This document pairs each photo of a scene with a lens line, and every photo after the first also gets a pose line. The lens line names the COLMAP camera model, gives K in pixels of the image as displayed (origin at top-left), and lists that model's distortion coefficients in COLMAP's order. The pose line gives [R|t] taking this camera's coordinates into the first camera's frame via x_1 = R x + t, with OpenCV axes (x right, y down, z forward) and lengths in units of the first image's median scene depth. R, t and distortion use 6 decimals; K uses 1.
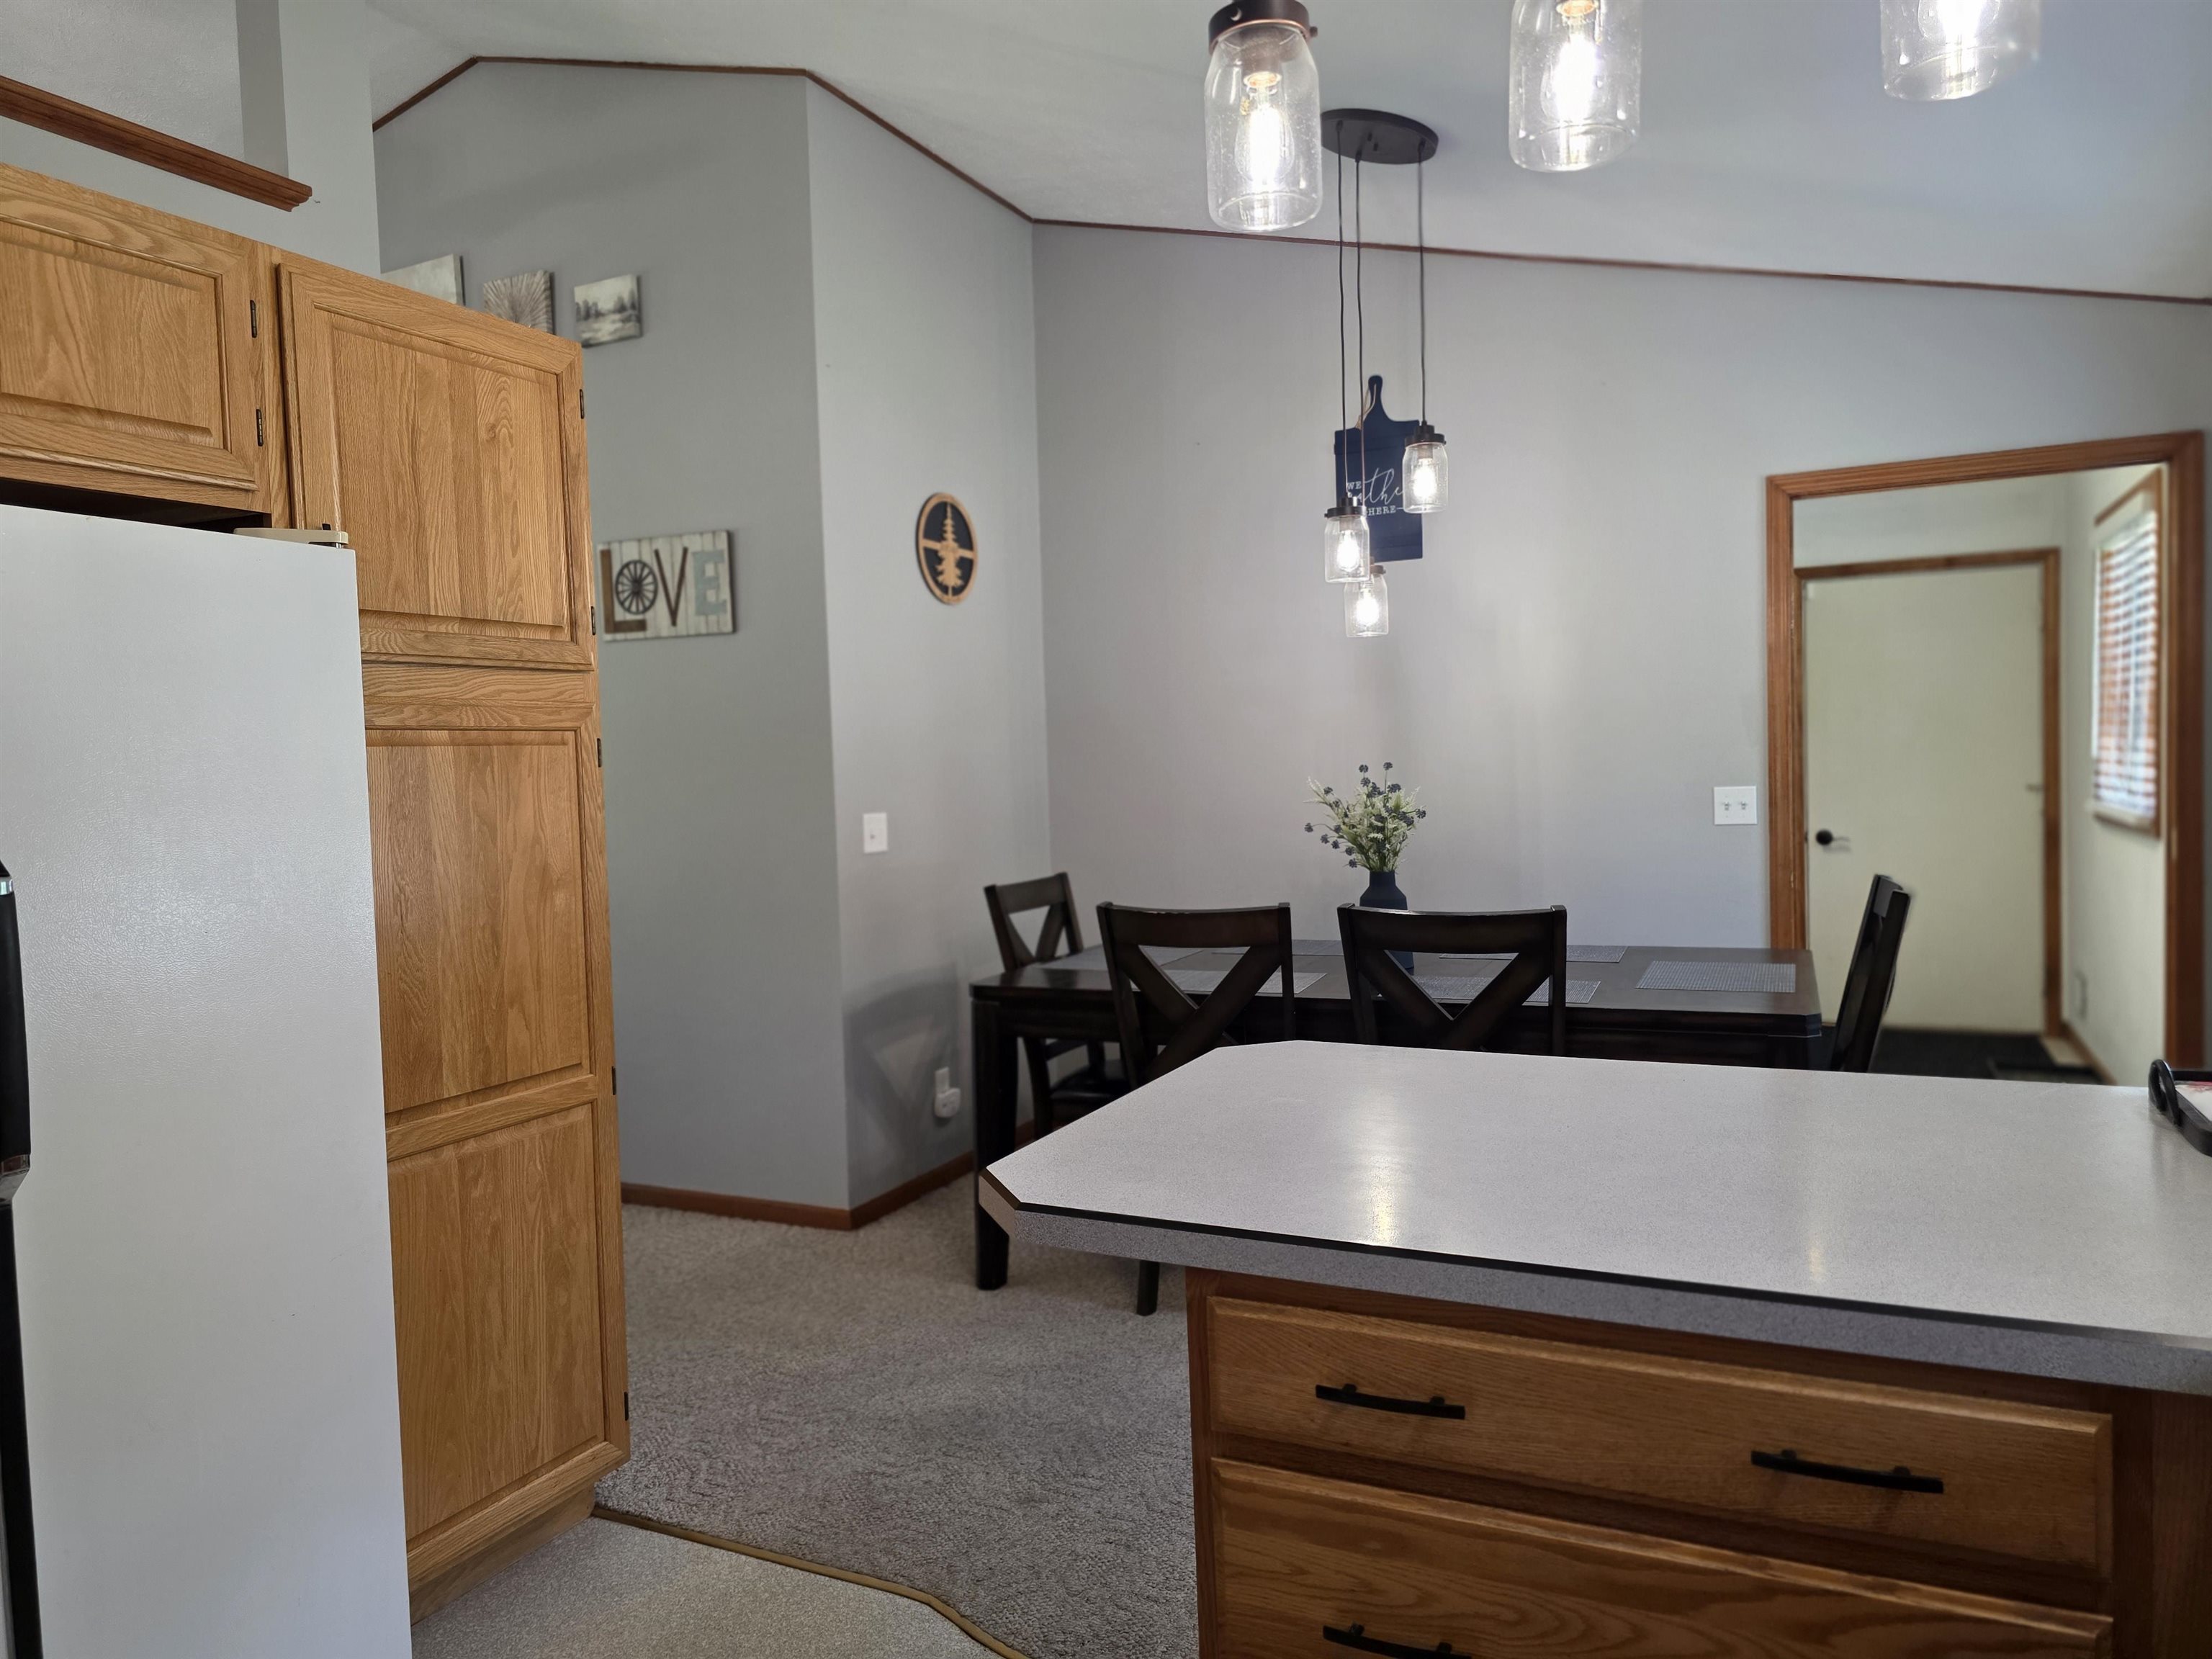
lens RADIAL K [[1481.3, 0, 1113.7], [0, 1481.3, 827.3], [0, 0, 1]] dist [0.054621, -0.047063]
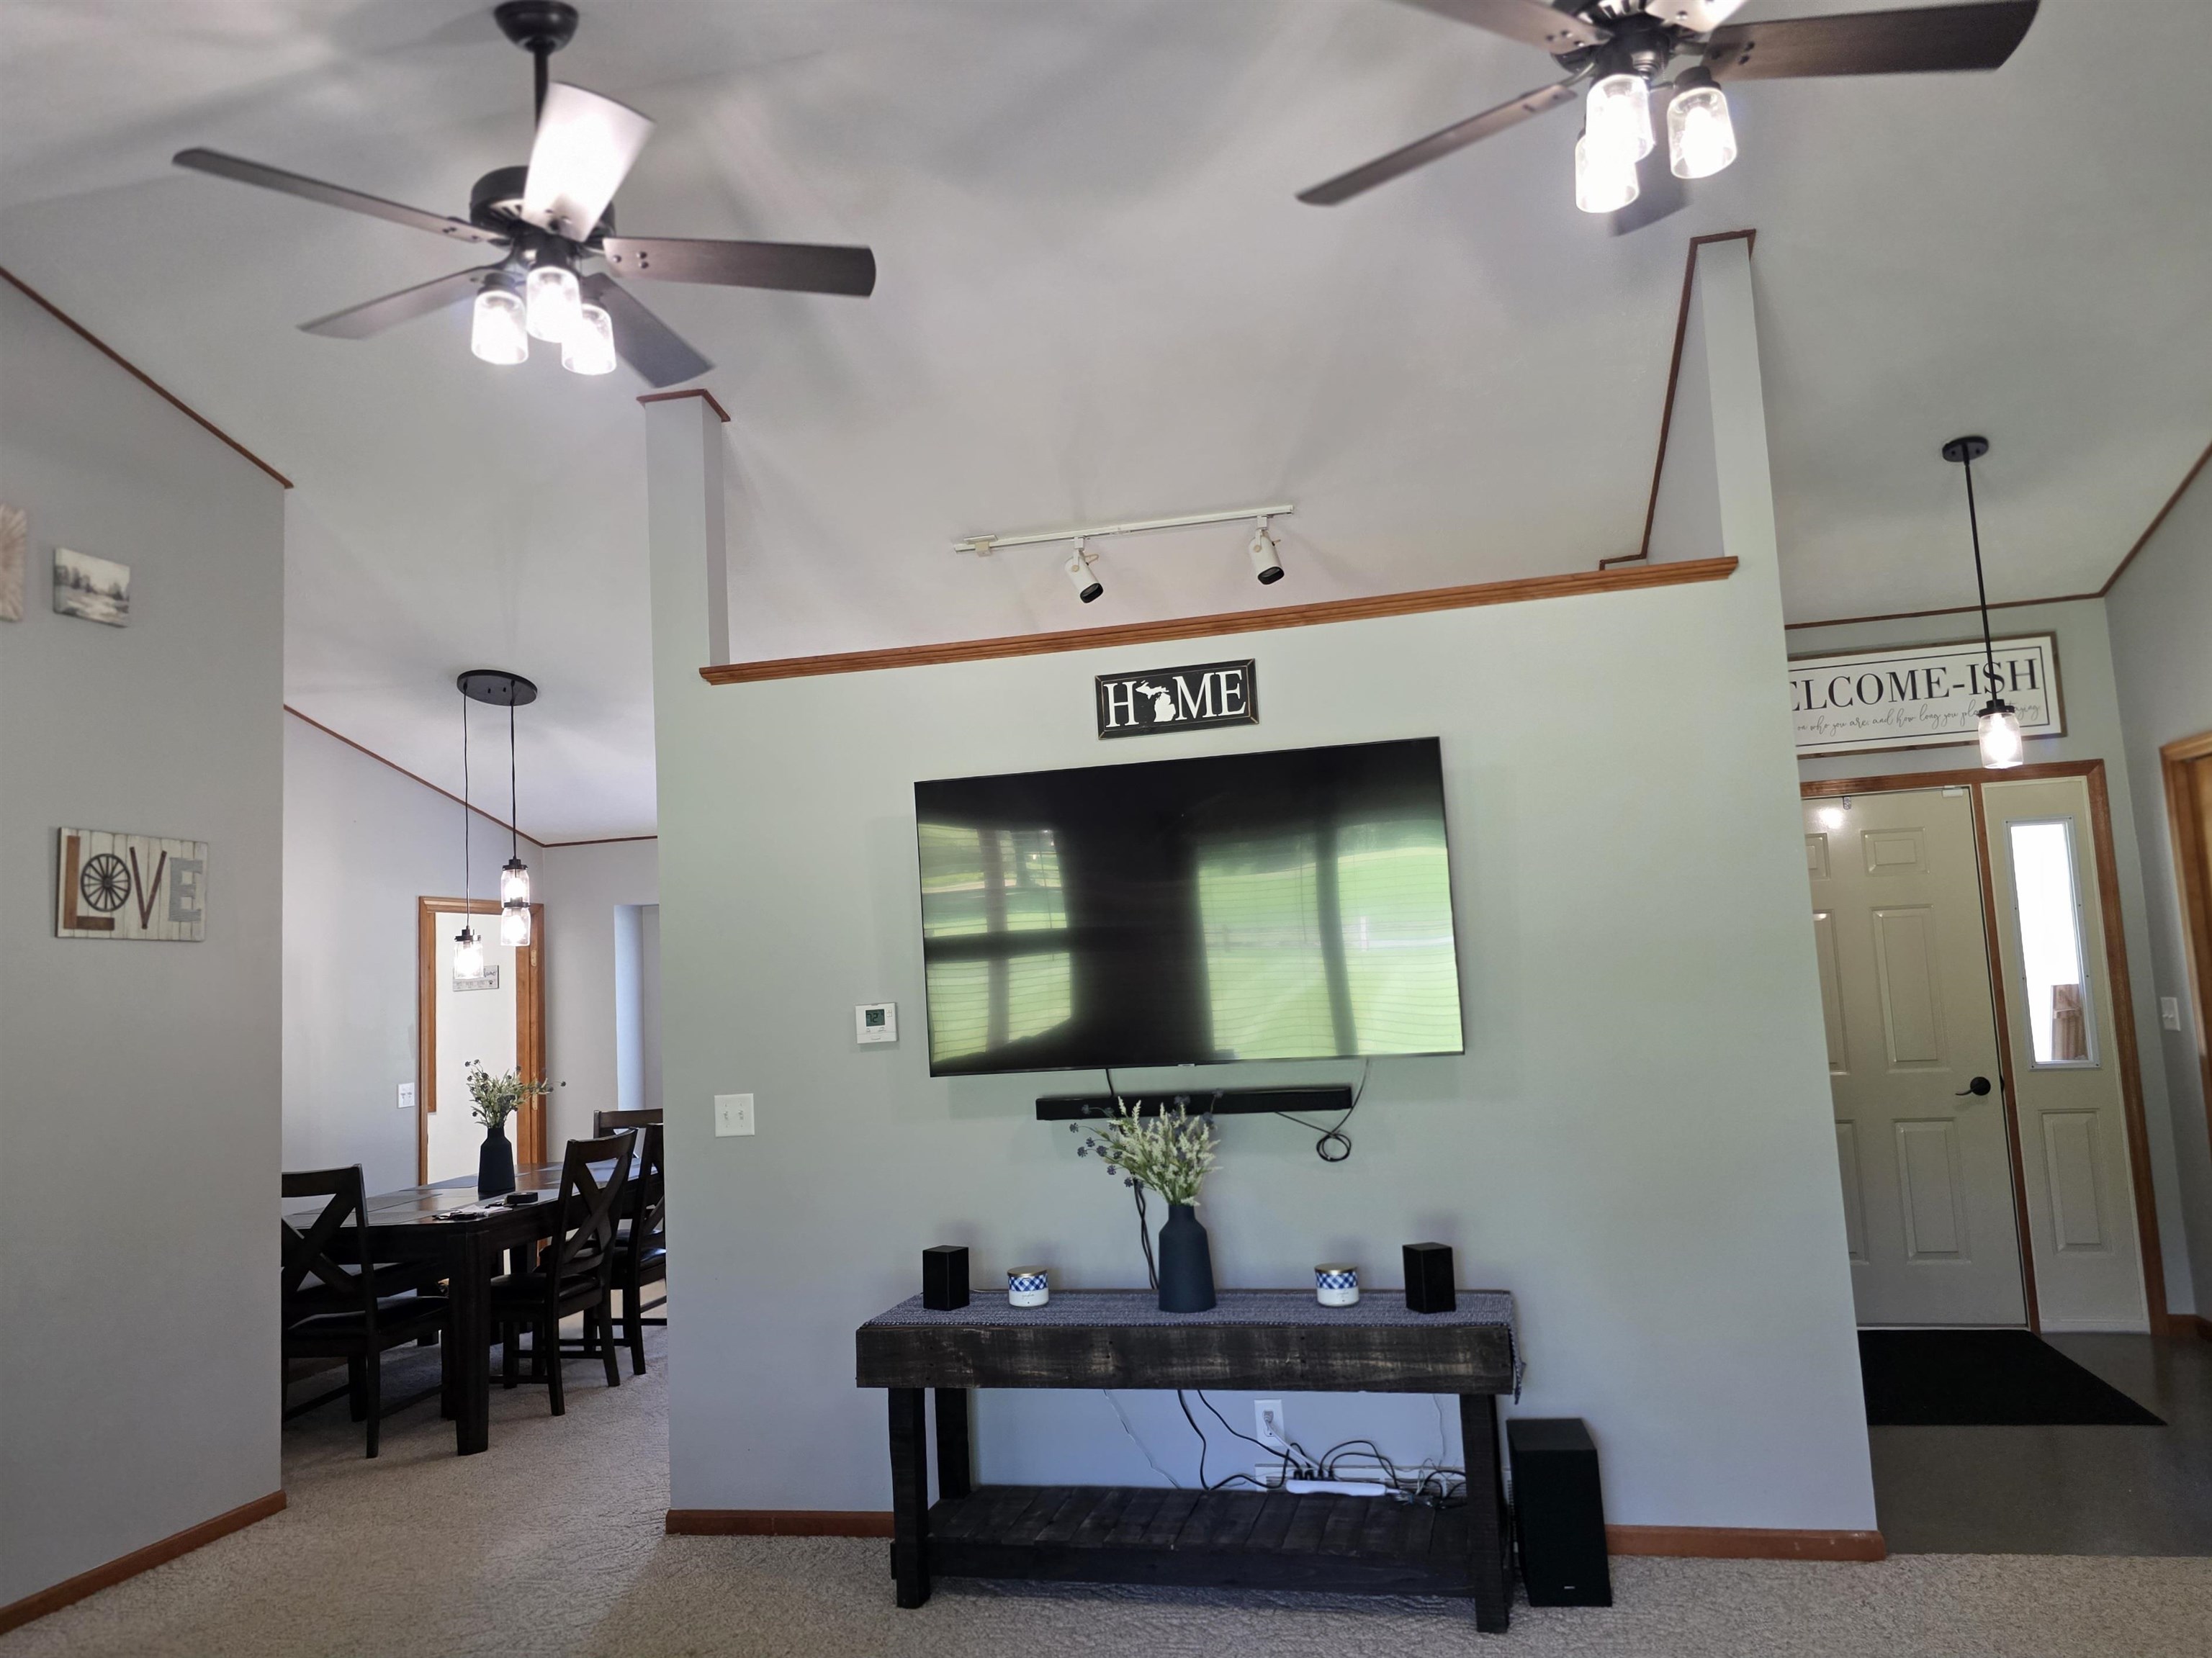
lens RADIAL K [[1535.2, 0, 1110.8], [0, 1535.2, 834.4], [0, 0, 1]] dist [0.071993, -0.083559]
pose [[-0.211161, 0.140531, 0.967296, -1.395389], [0.104860, 0.987156, -0.120526, -0.009044], [-0.971810, 0.075981, -0.223185, 0.611640]]
